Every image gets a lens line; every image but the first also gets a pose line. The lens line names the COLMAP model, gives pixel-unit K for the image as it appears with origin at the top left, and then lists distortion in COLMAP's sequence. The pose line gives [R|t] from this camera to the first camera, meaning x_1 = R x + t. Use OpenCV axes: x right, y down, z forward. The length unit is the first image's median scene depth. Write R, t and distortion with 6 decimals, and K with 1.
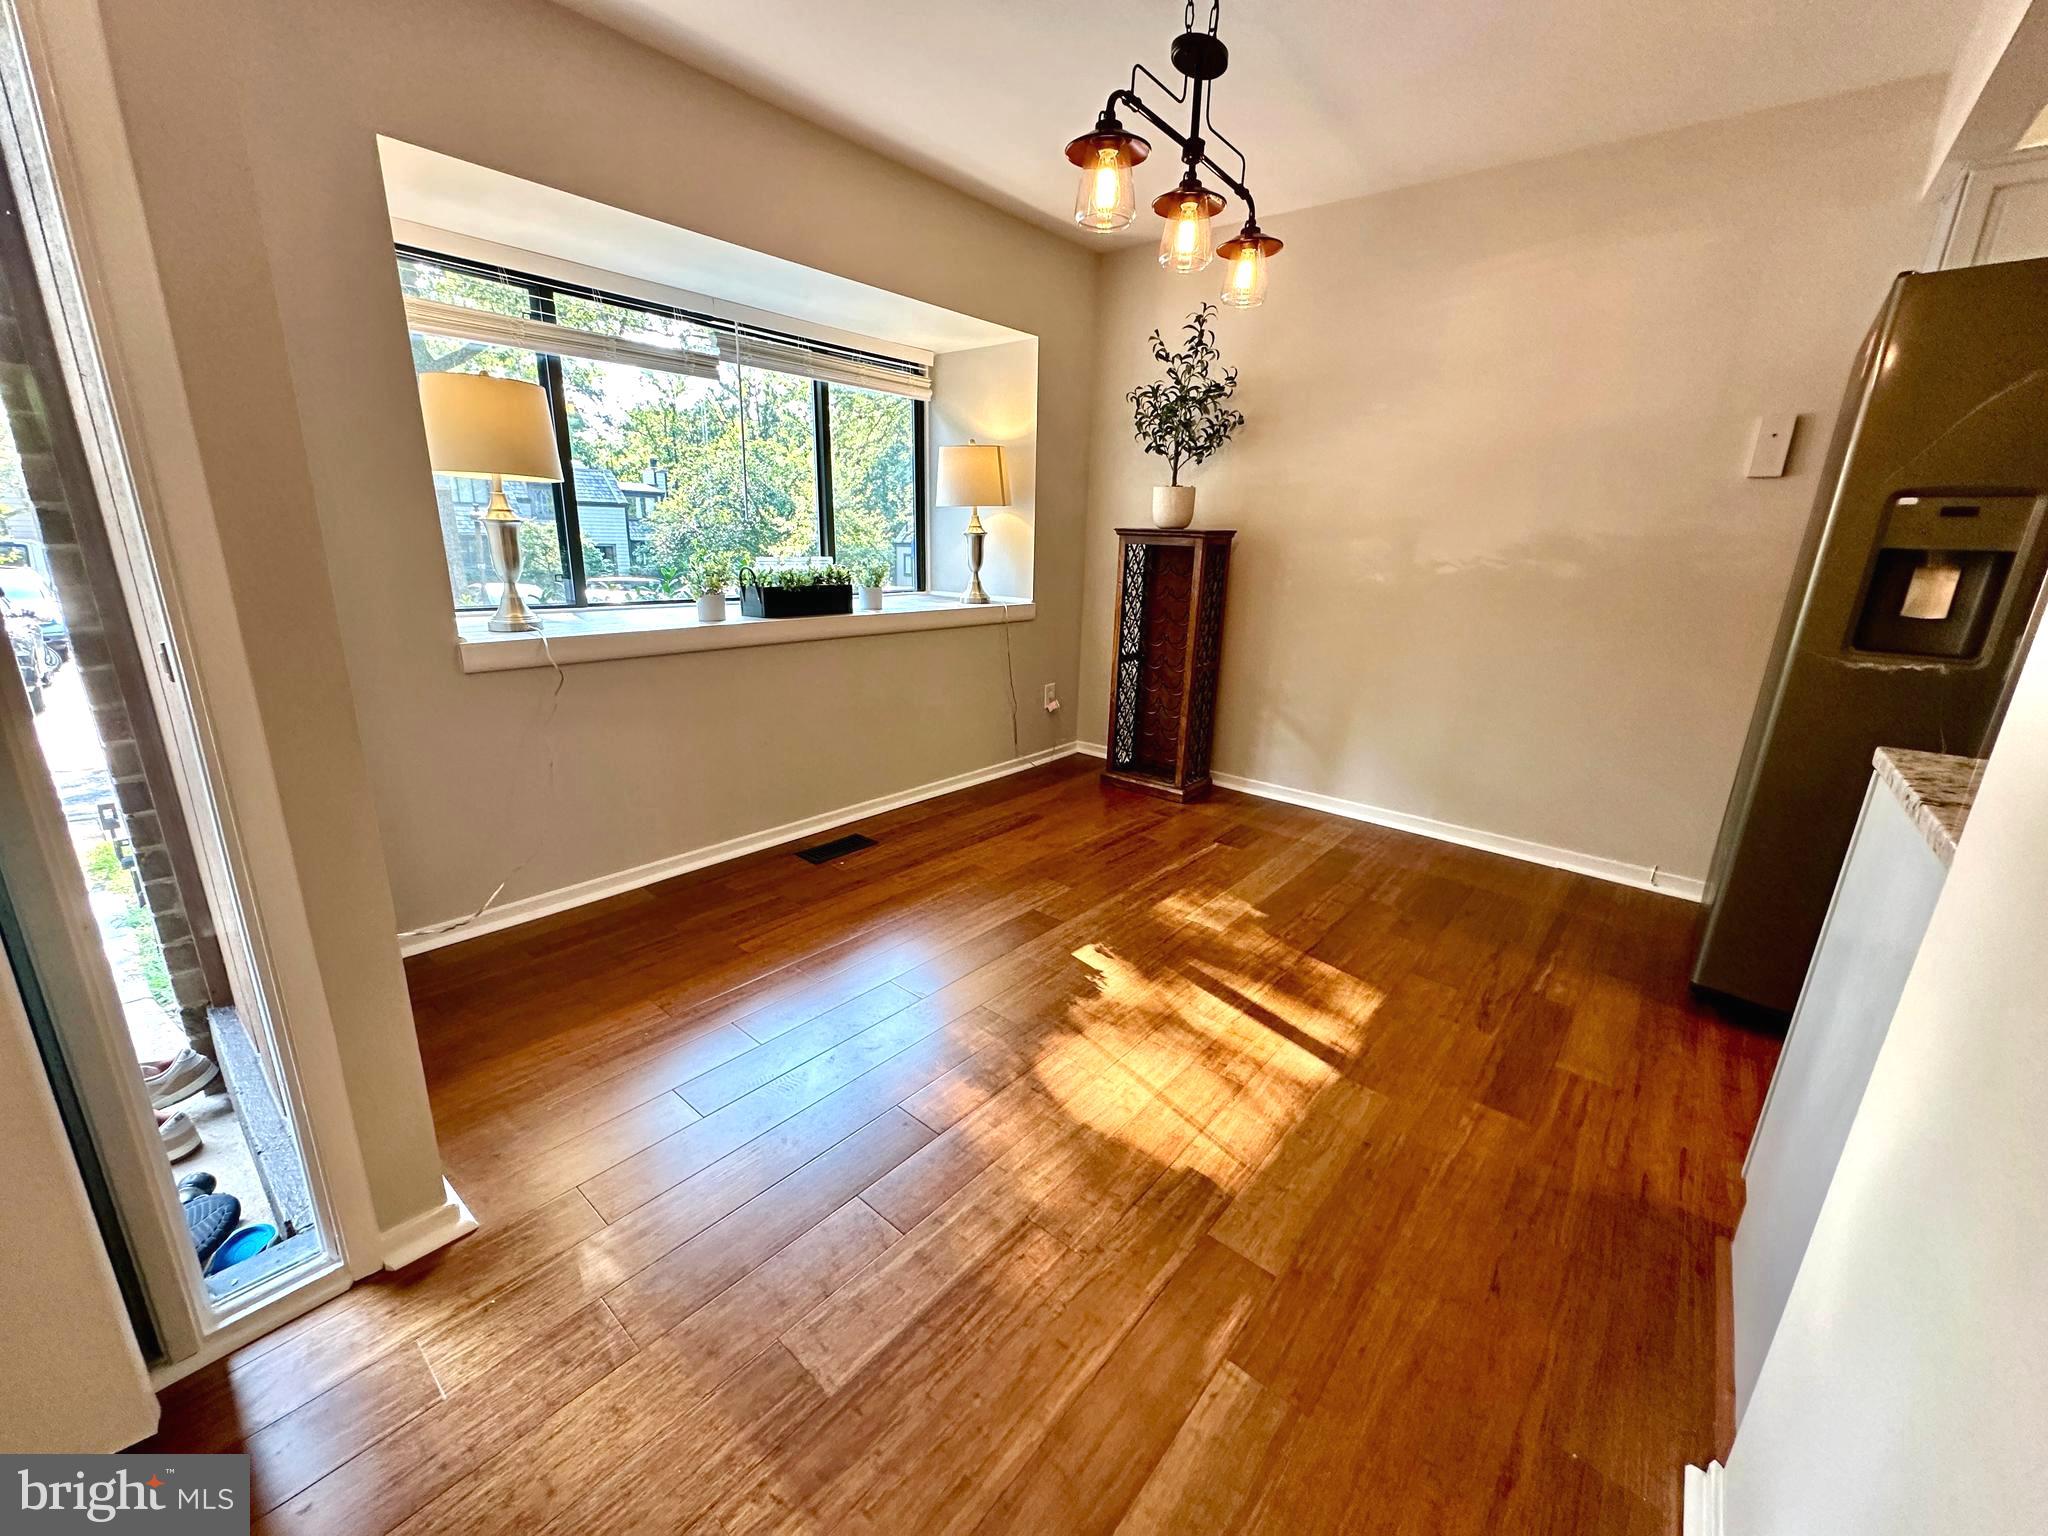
lens RADIAL K [[812.9, 0, 1024.0], [0, 812.9, 768.0], [0, 0, 1]] dist [-0.003606, 0.000295]
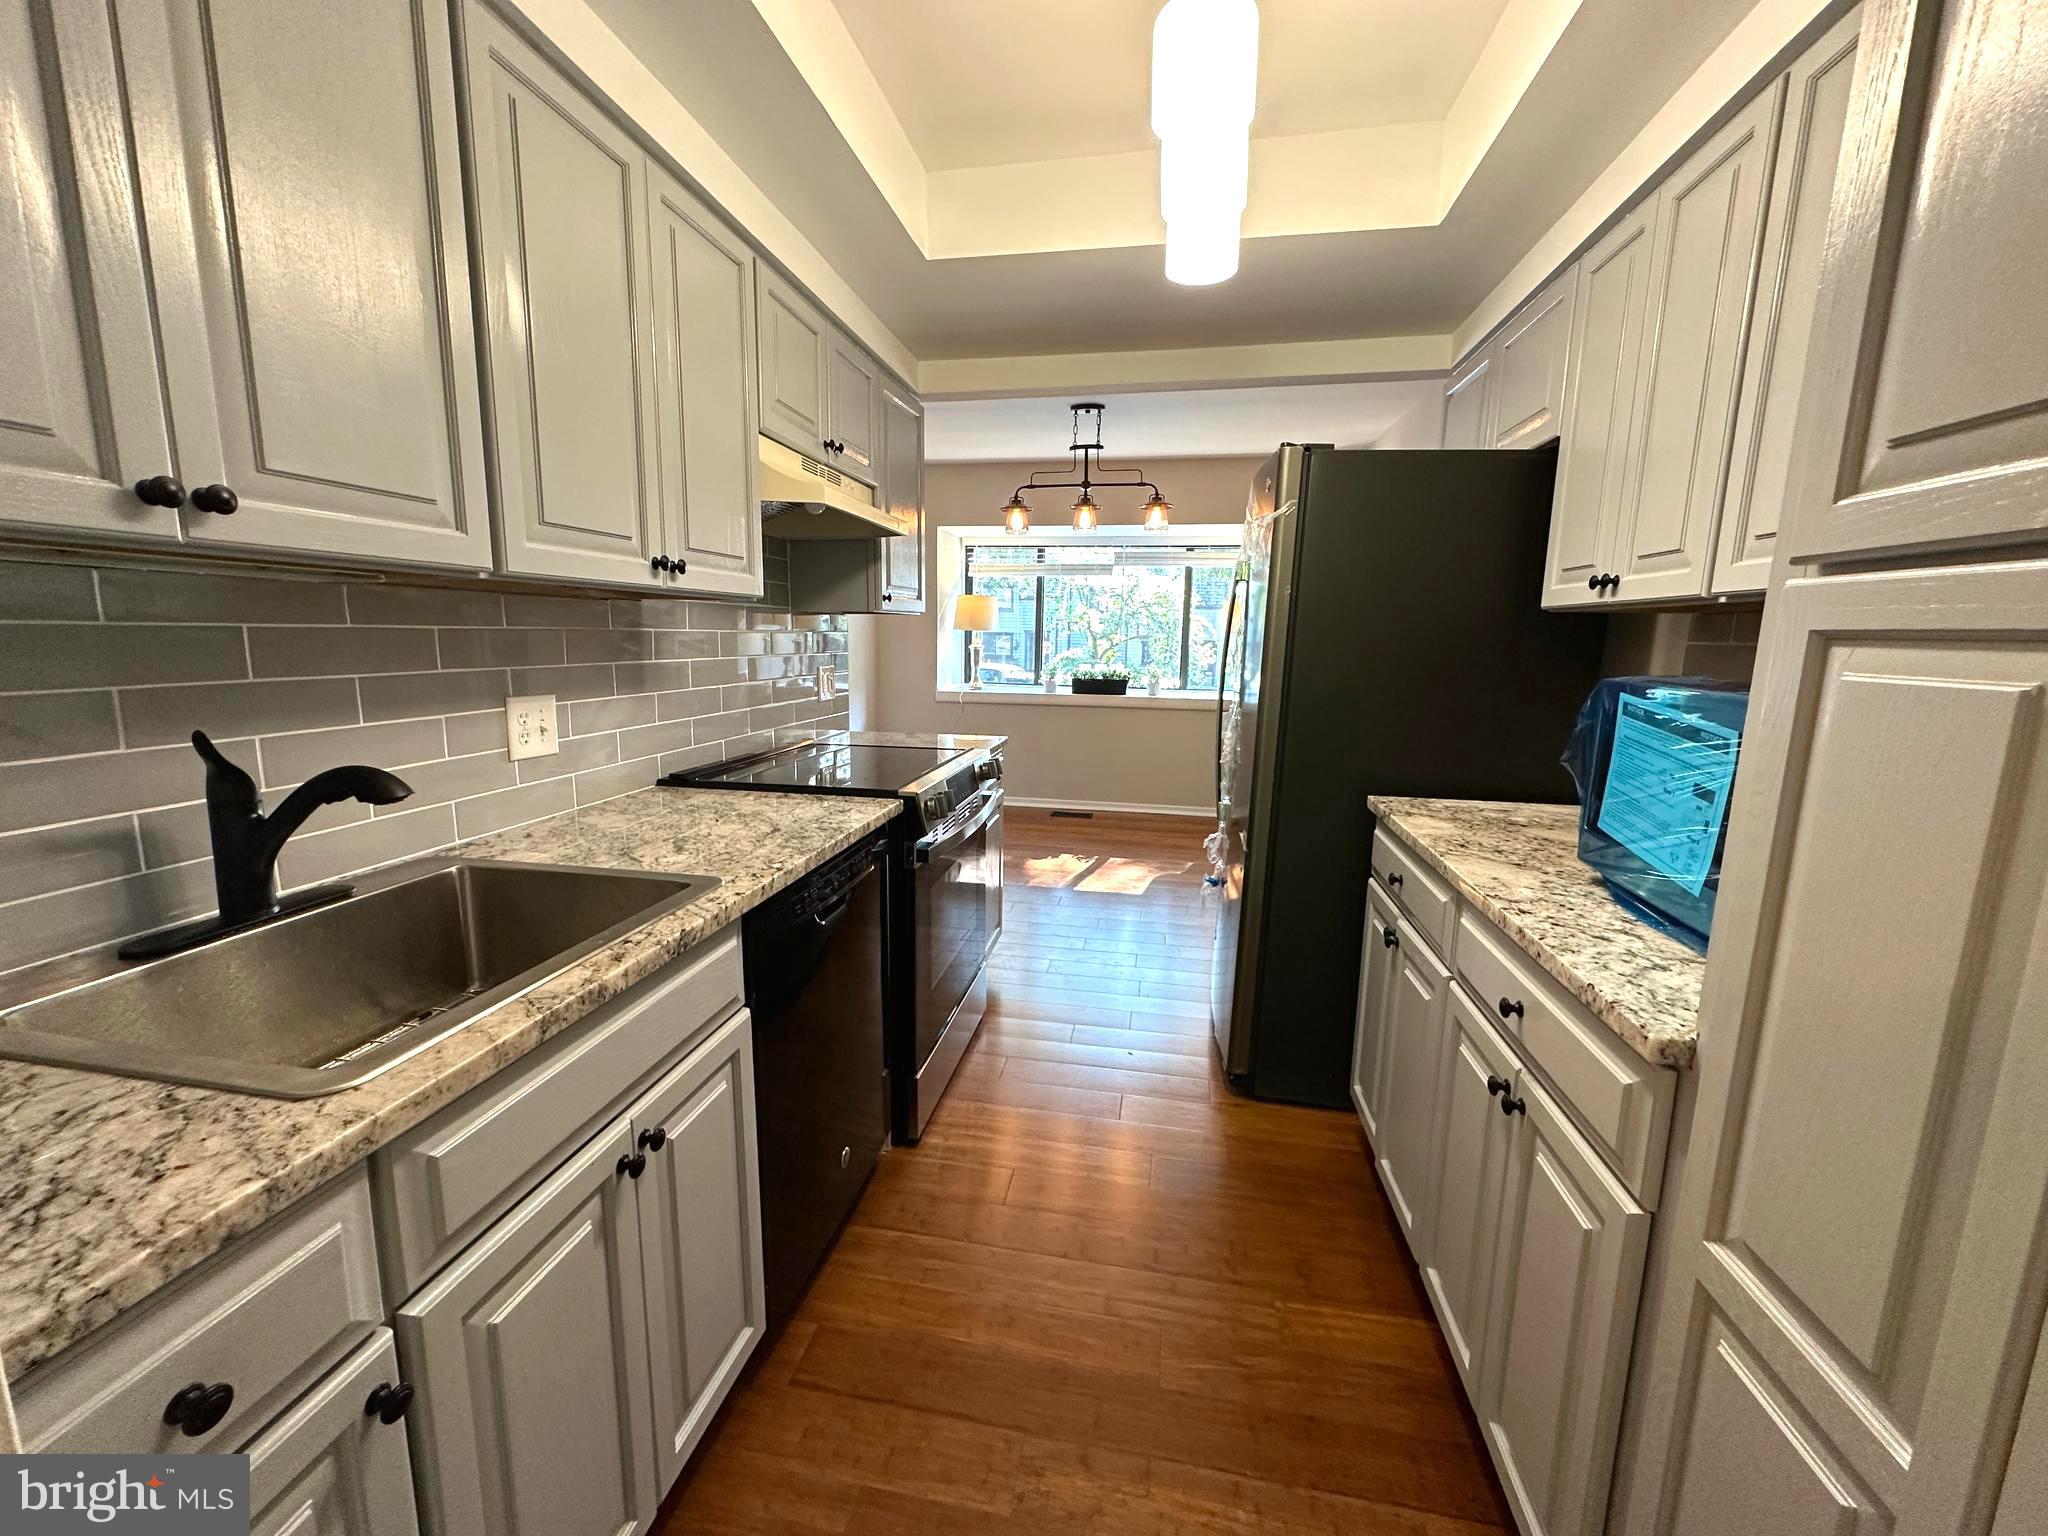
lens RADIAL K [[812.9, 0, 1024.0], [0, 812.9, 768.0], [0, 0, 1]] dist [-0.003606, 0.000295]
pose [[0.482957, 0.123589, -0.866878, 1.296669], [-0.245218, 0.969467, 0.001598, 0.016898], [0.840607, 0.211803, 0.498517, -0.048228]]
